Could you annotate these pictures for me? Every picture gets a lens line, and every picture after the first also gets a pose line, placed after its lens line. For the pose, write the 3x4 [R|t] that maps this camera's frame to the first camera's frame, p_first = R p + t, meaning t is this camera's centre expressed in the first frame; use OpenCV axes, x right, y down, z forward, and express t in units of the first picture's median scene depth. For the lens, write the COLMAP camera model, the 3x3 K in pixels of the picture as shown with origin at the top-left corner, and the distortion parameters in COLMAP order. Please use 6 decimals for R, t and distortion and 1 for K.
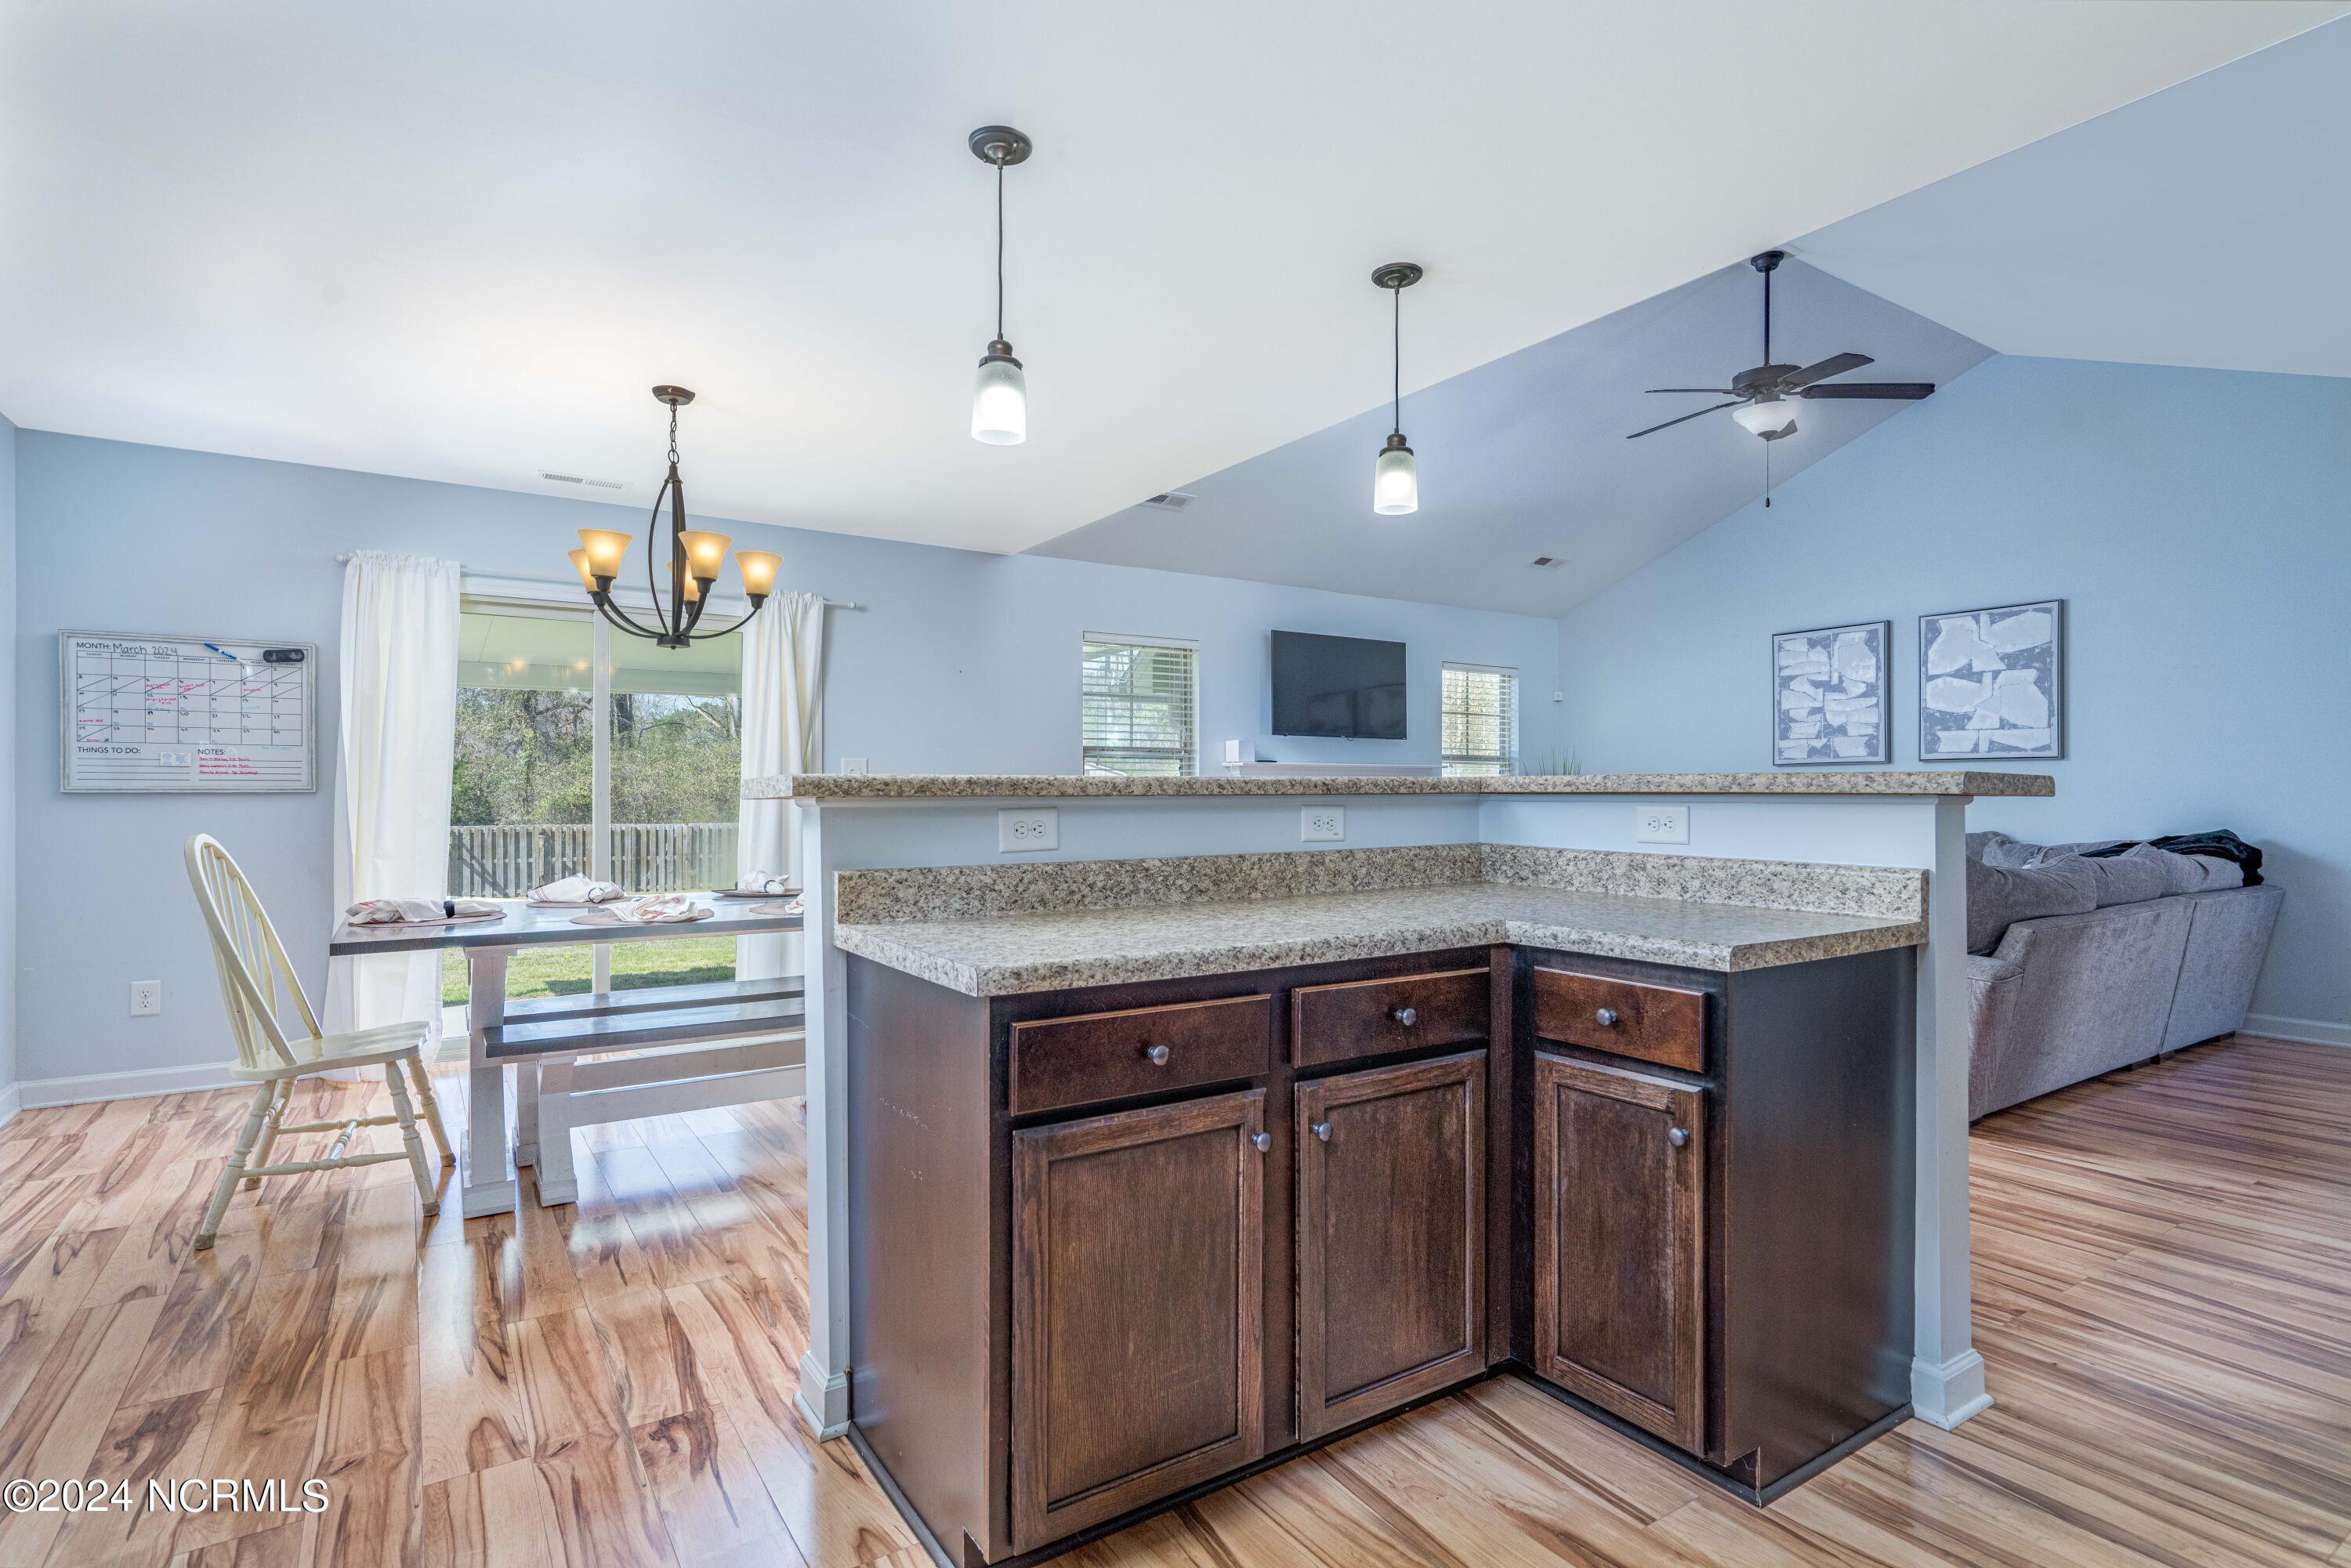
lens RADIAL K [[1257.0, 0, 1175.5], [0, 1257.0, 784.0], [0, 0, 1]] dist [0.002772, 0.000087]
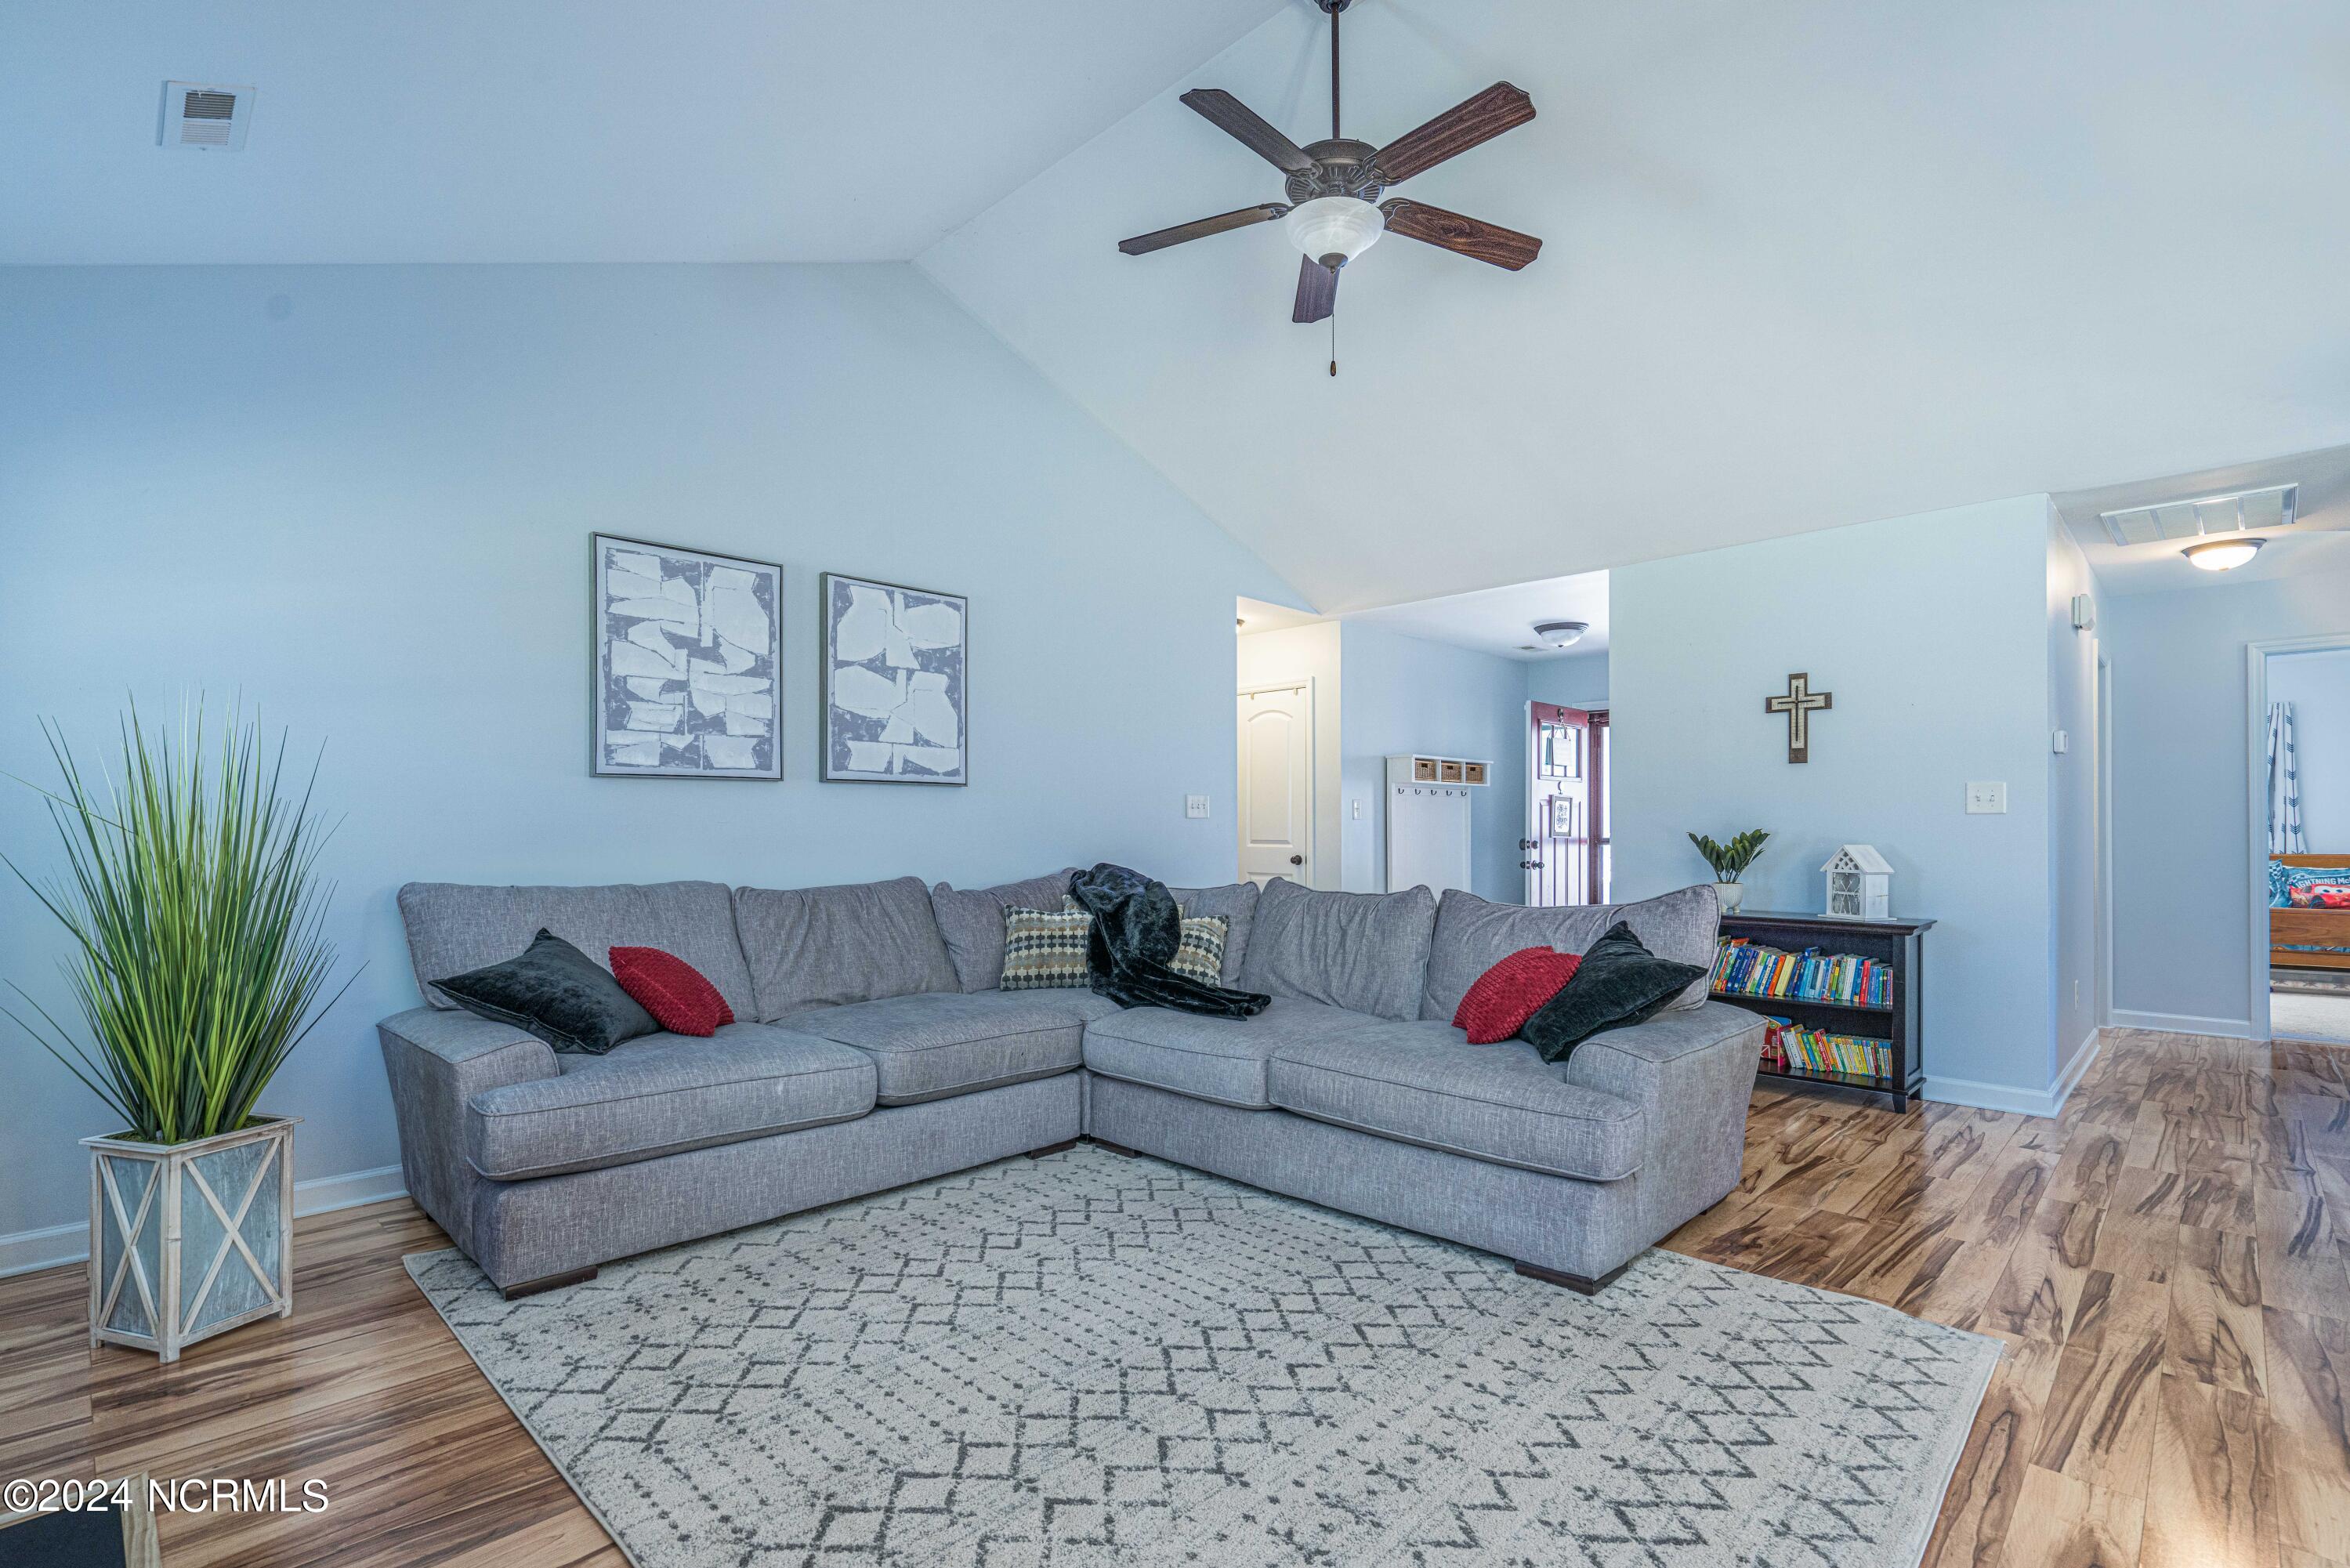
lens RADIAL K [[1098.5, 0, 1175.2], [0, 1098.5, 835.4], [0, 0, 1]] dist [-0.000360, -0.000104]
pose [[-0.211422, -0.003296, 0.977389, -0.046774], [-0.005353, 0.999983, 0.002214, 0.010375], [-0.977380, -0.004764, -0.211436, 1.021897]]
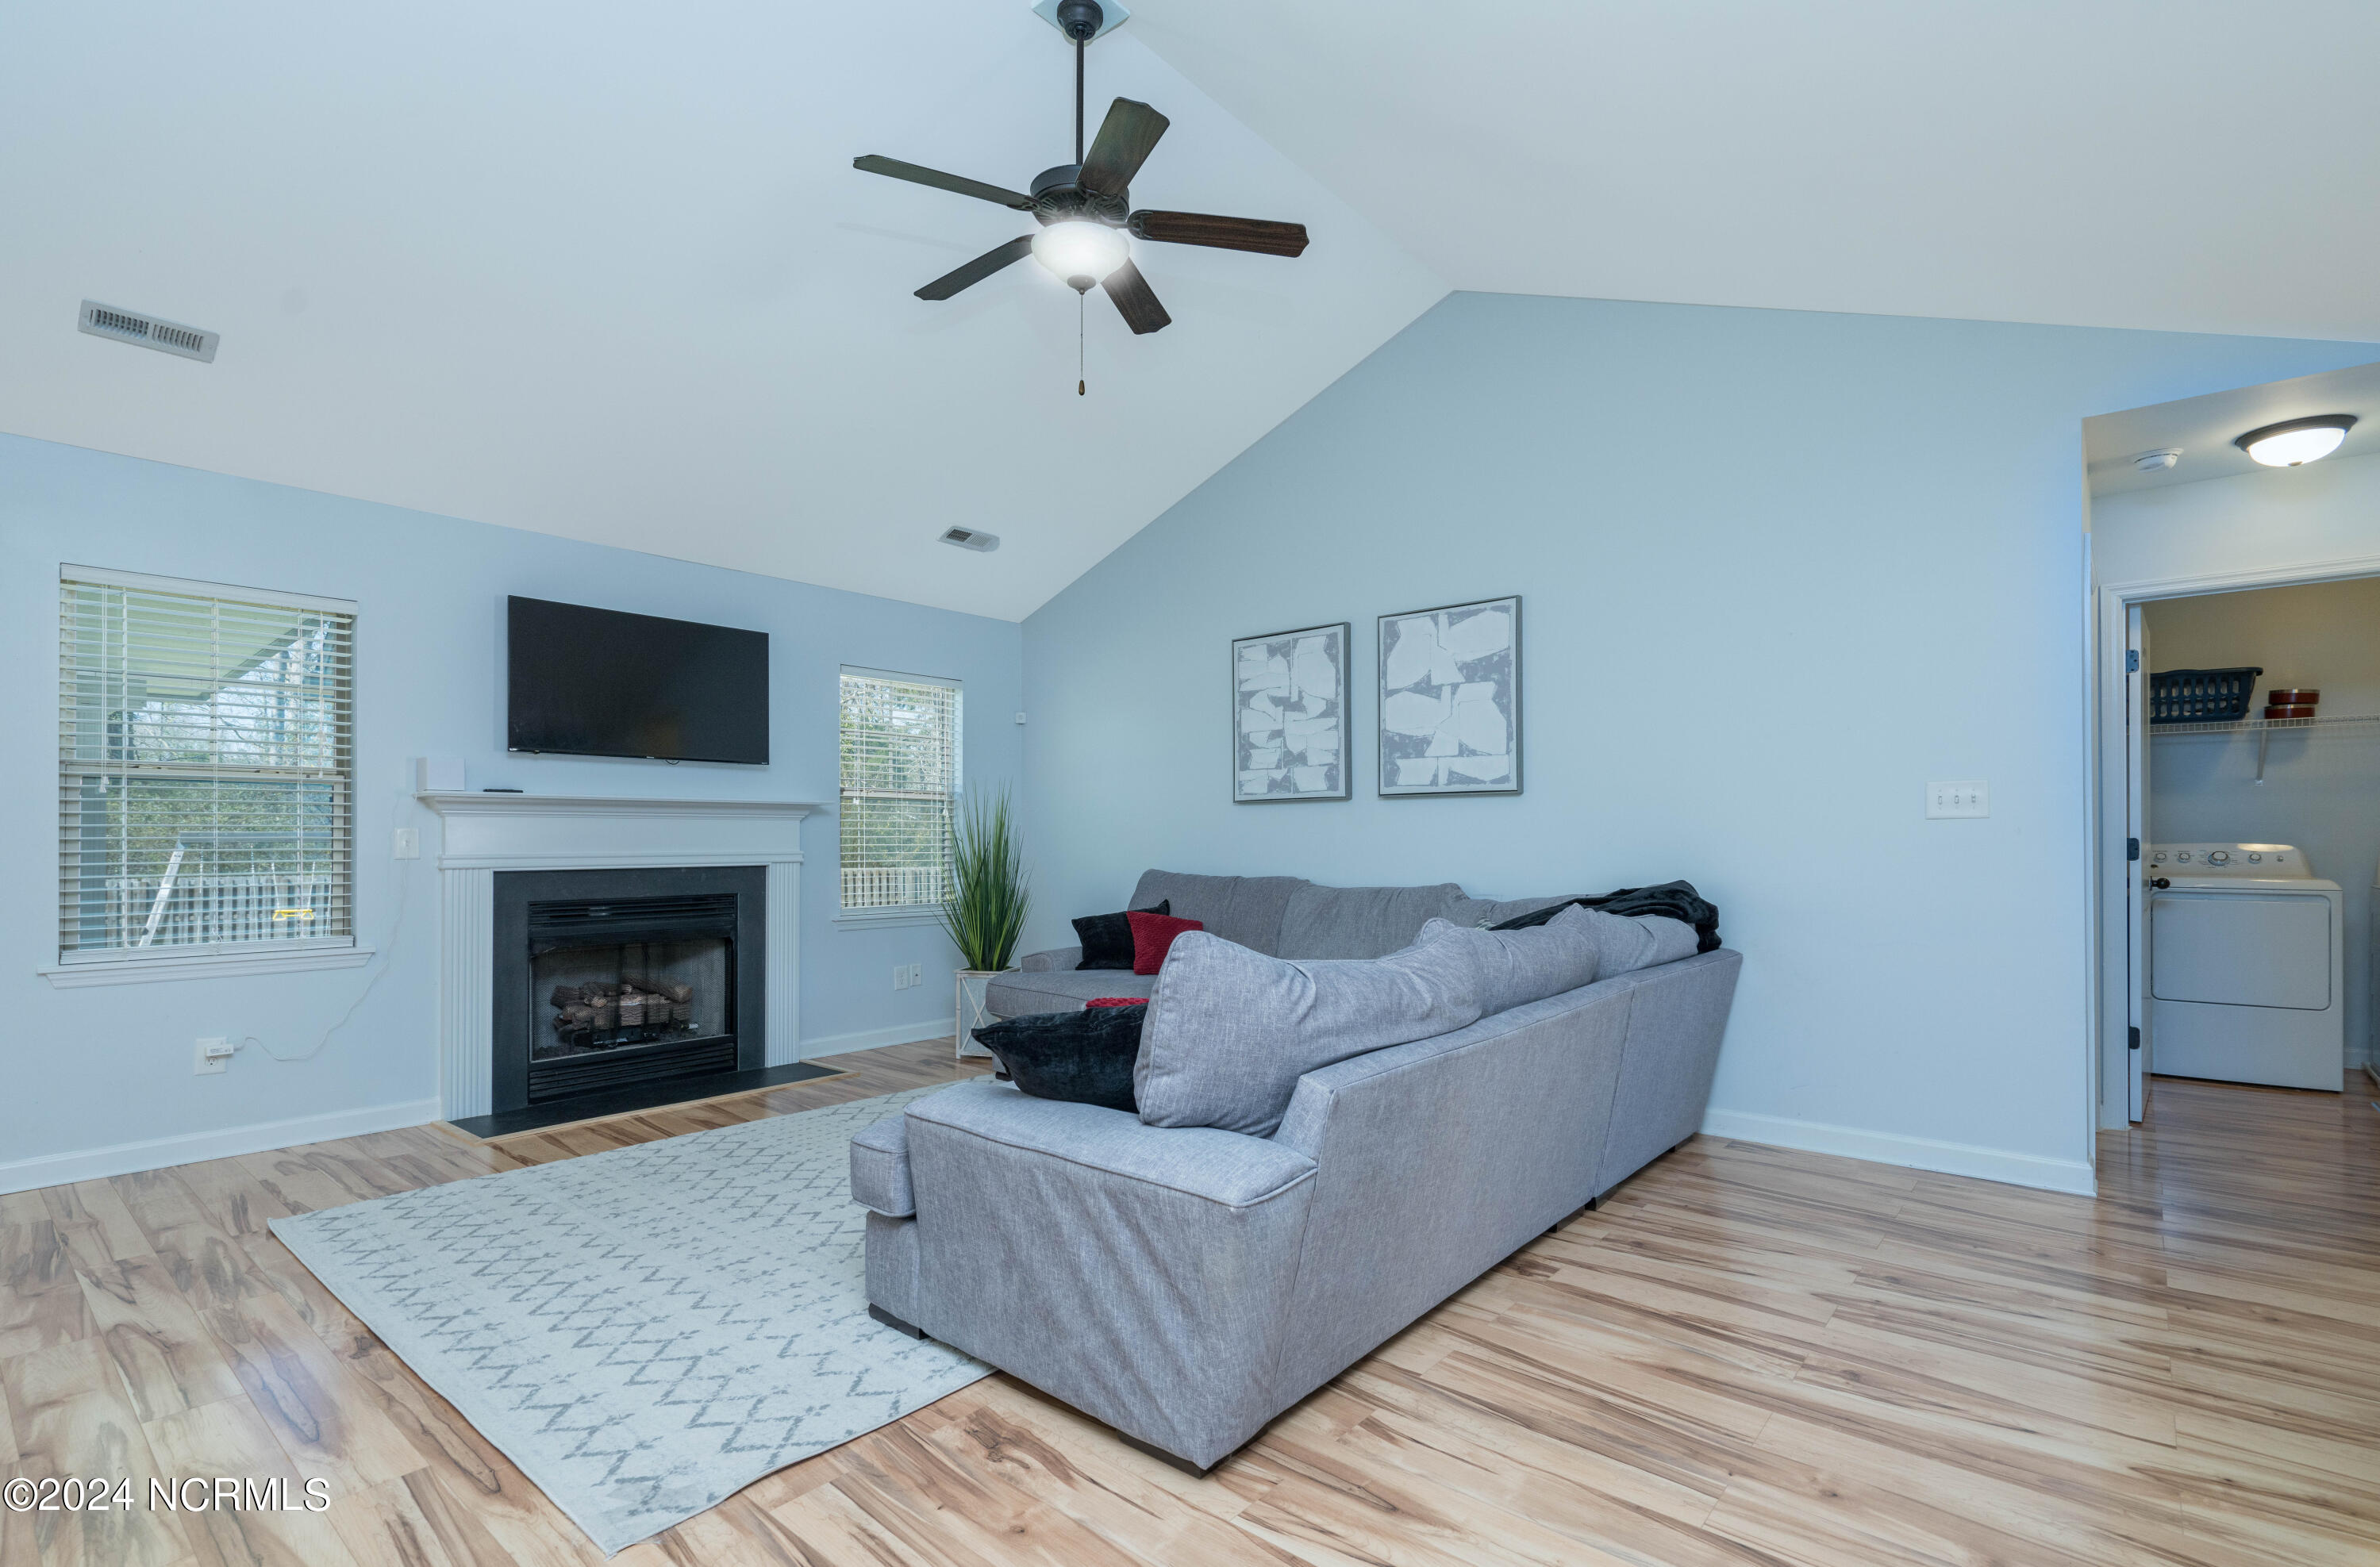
lens RADIAL K [[1130.8, 0, 1270.8], [0, 1130.8, 828.9], [0, 0, 1]] dist [-0.044843, 0.063989]
pose [[0.955996, -0.000107, 0.293380, 0.340767], [0.000155, 1.000000, -0.000140, 0.002904], [-0.293380, 0.000180, 0.955996, 0.358380]]
